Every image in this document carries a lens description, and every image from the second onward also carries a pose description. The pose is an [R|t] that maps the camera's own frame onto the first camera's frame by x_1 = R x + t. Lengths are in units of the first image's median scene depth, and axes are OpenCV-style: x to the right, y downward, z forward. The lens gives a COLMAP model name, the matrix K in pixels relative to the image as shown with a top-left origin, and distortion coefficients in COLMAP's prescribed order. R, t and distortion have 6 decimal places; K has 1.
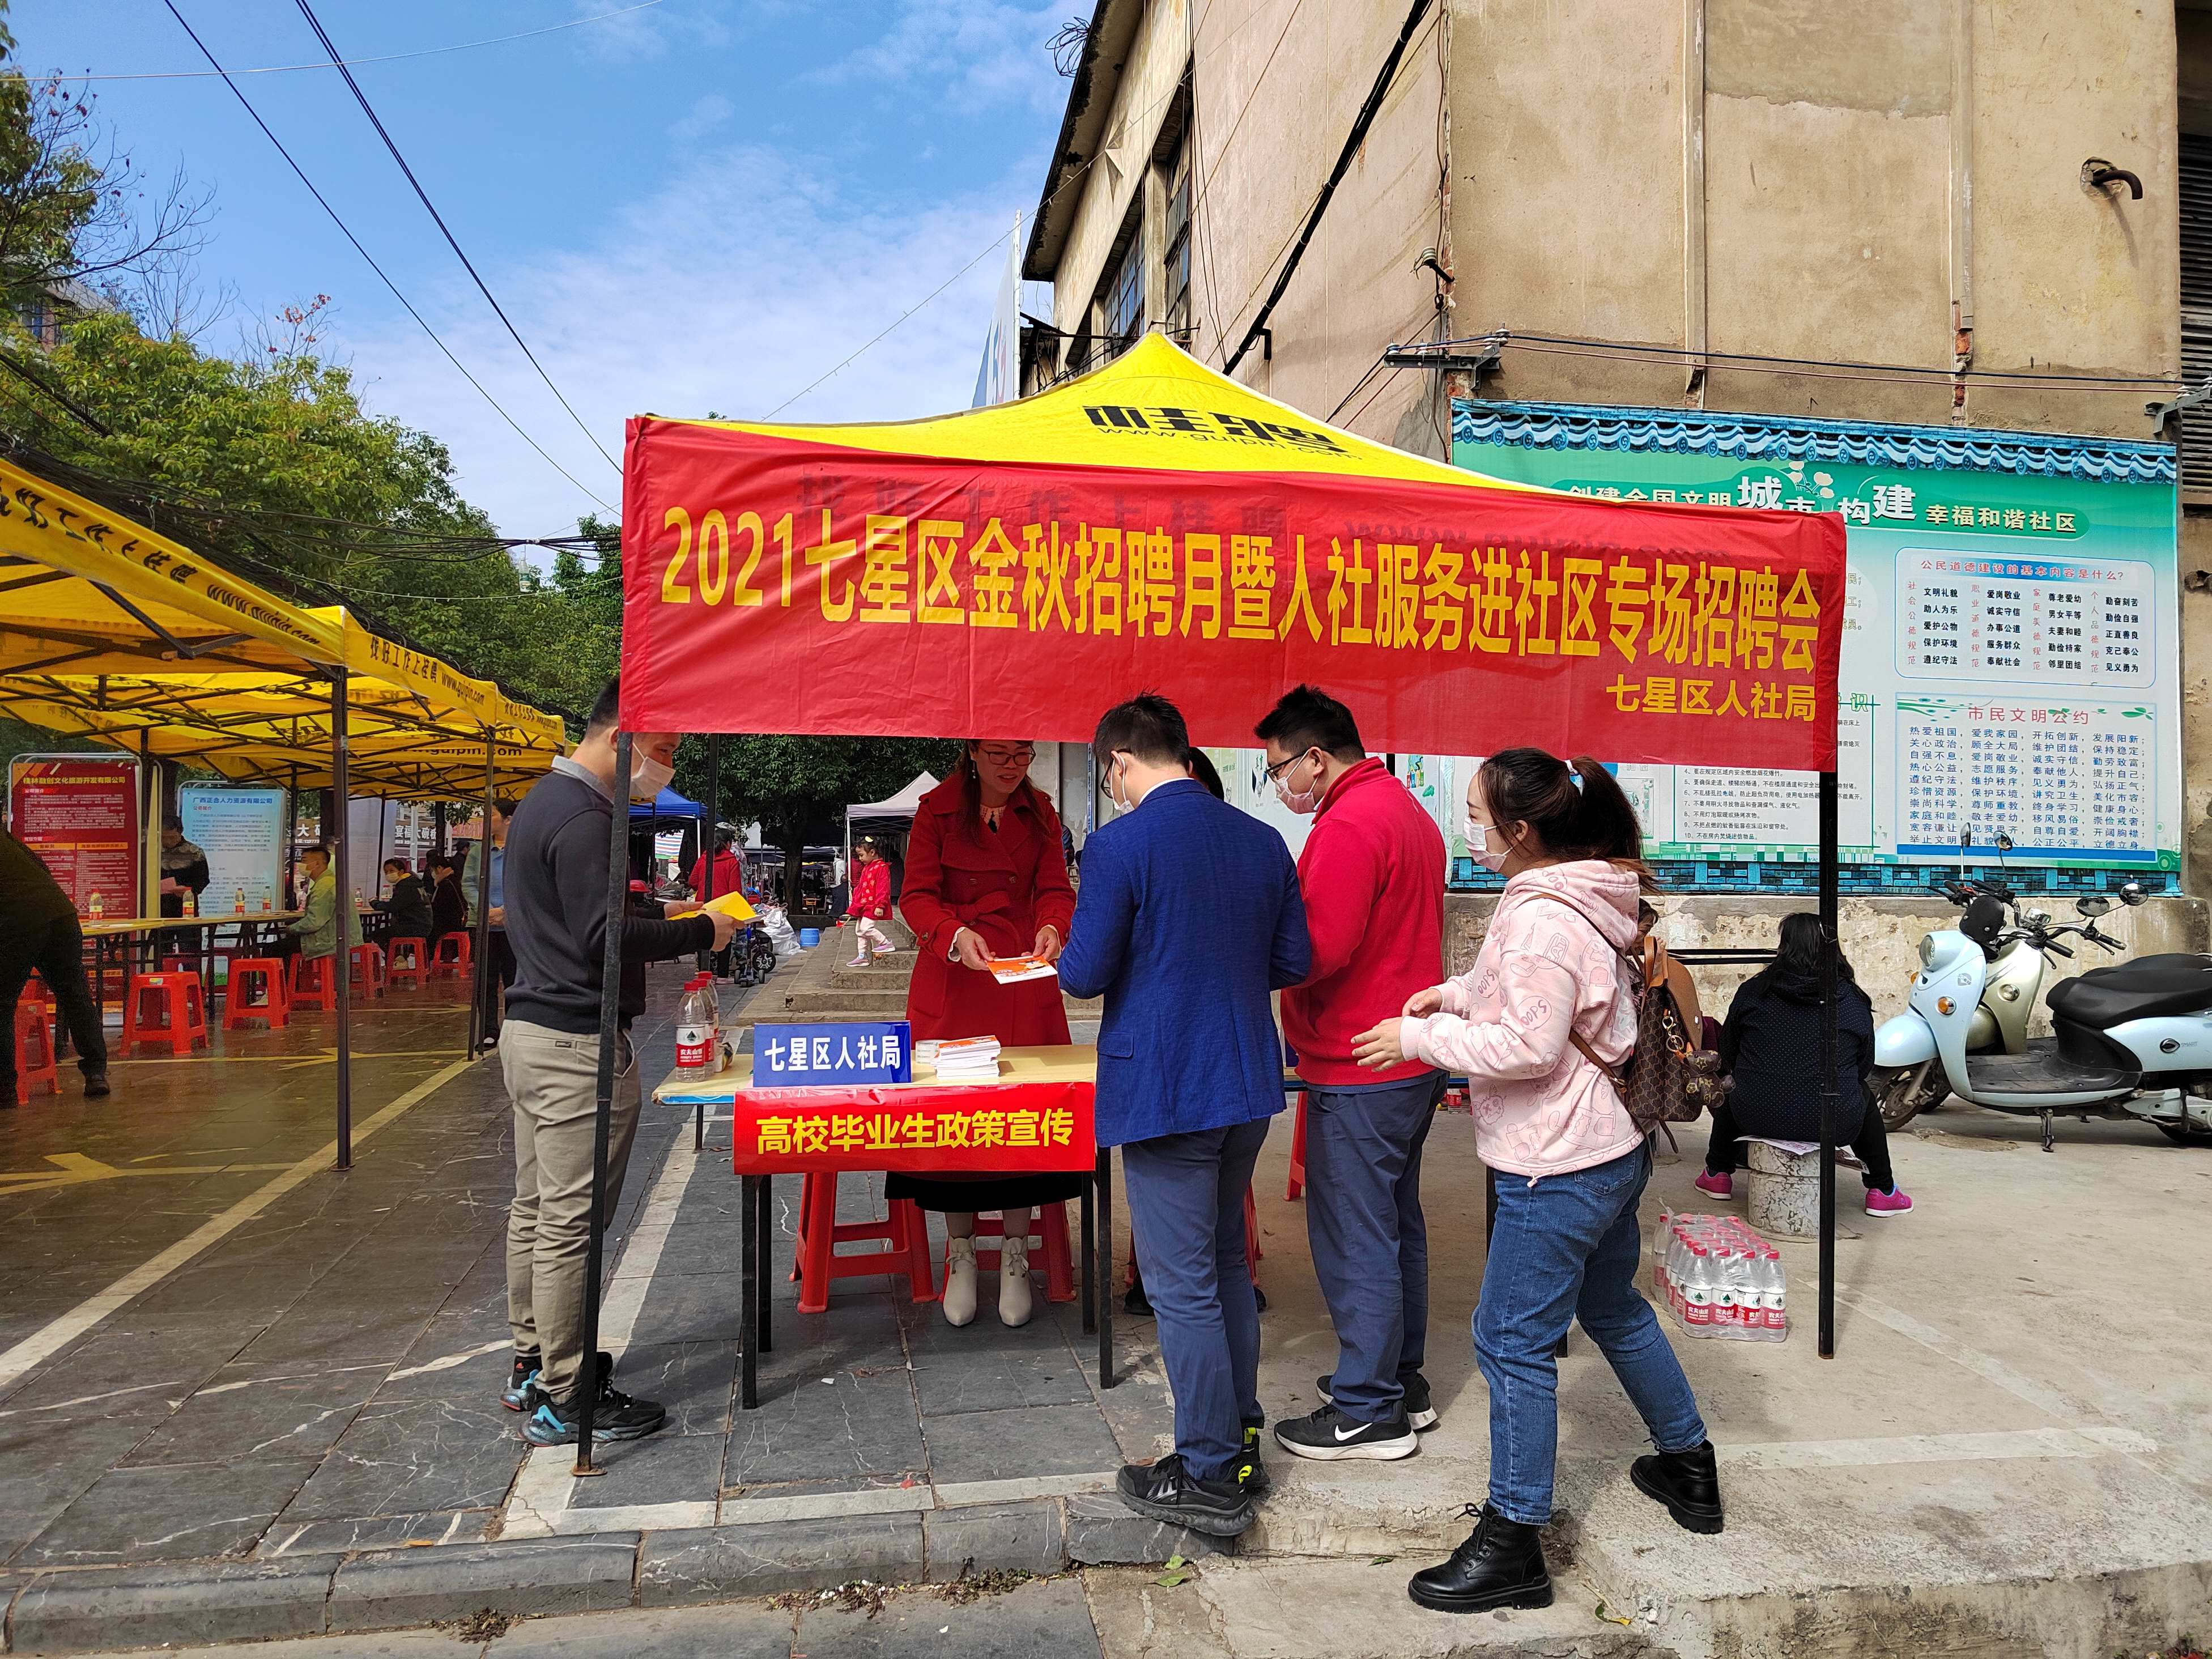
lens RADIAL K [[1500.8, 0, 1106.0], [0, 1500.8, 829.5], [0, 0, 1]] dist [0.060400, -0.055958]
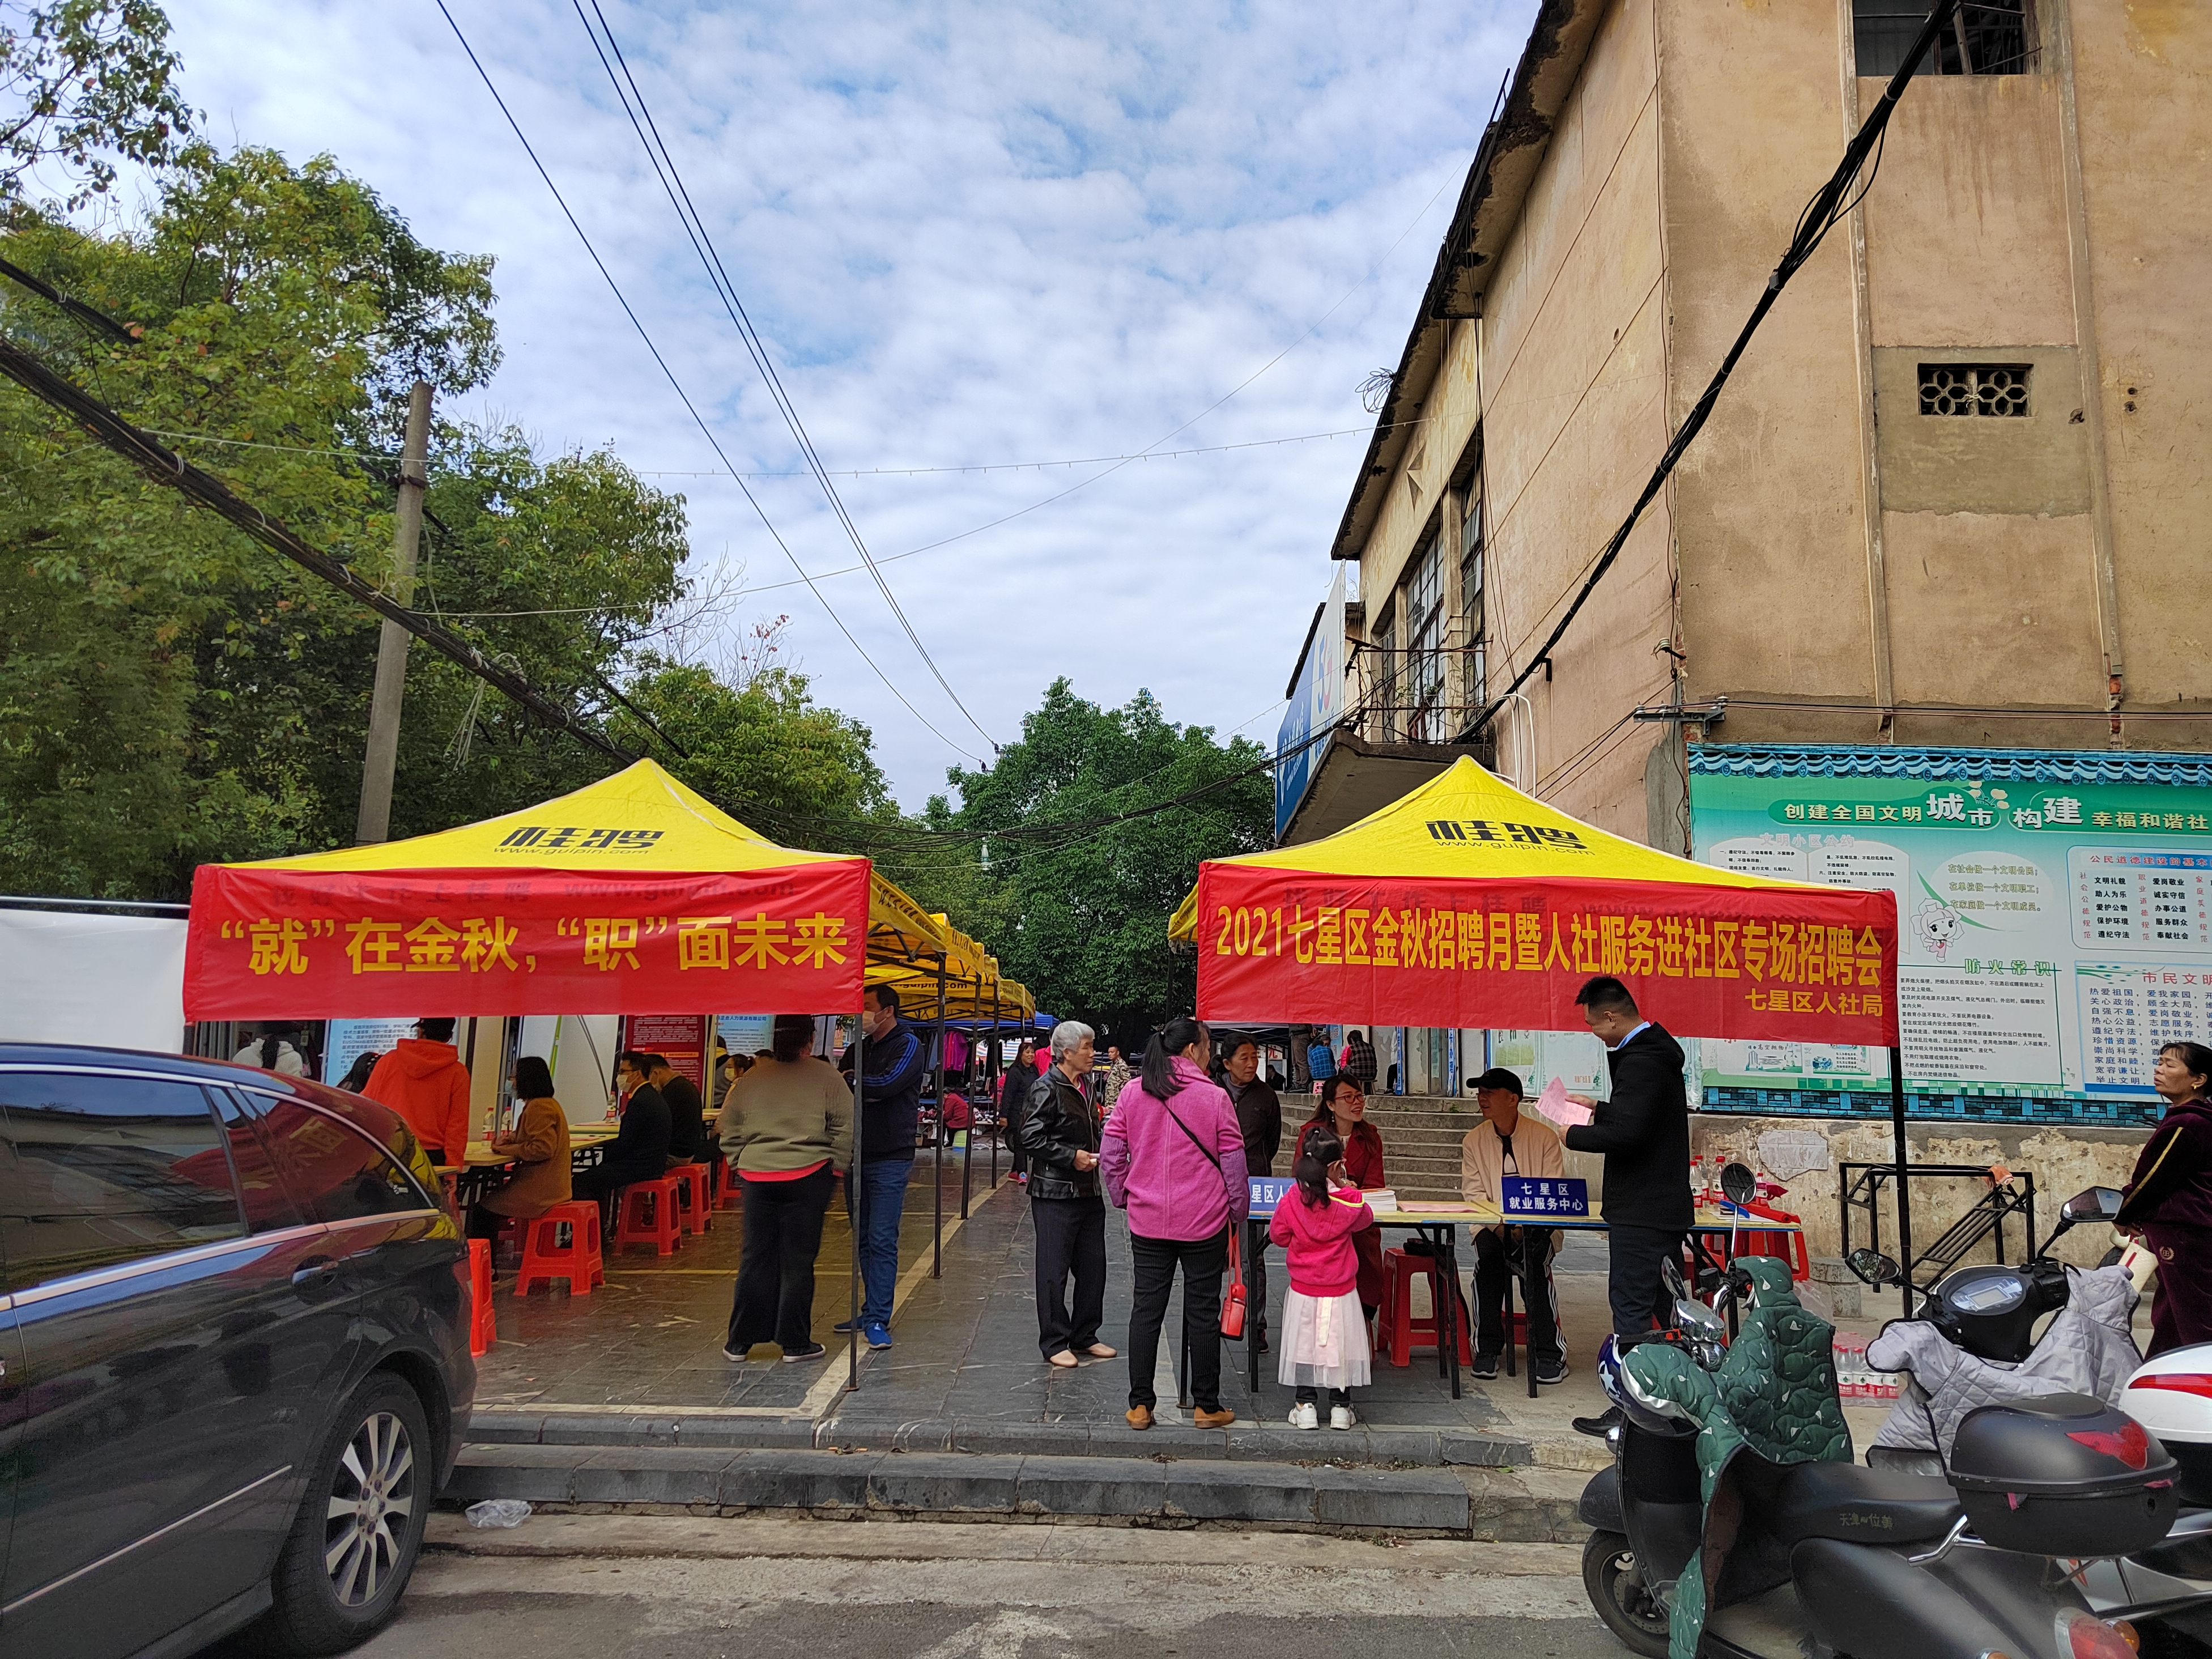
lens RADIAL K [[1500.8, 0, 1106.0], [0, 1500.8, 829.5], [0, 0, 1]] dist [0.060400, -0.055958]
pose [[0.981412, -0.012880, -0.191482, -0.023789], [-0.012940, 0.991034, -0.132981, -0.020292], [0.191478, 0.132987, 0.972446, -0.398267]]
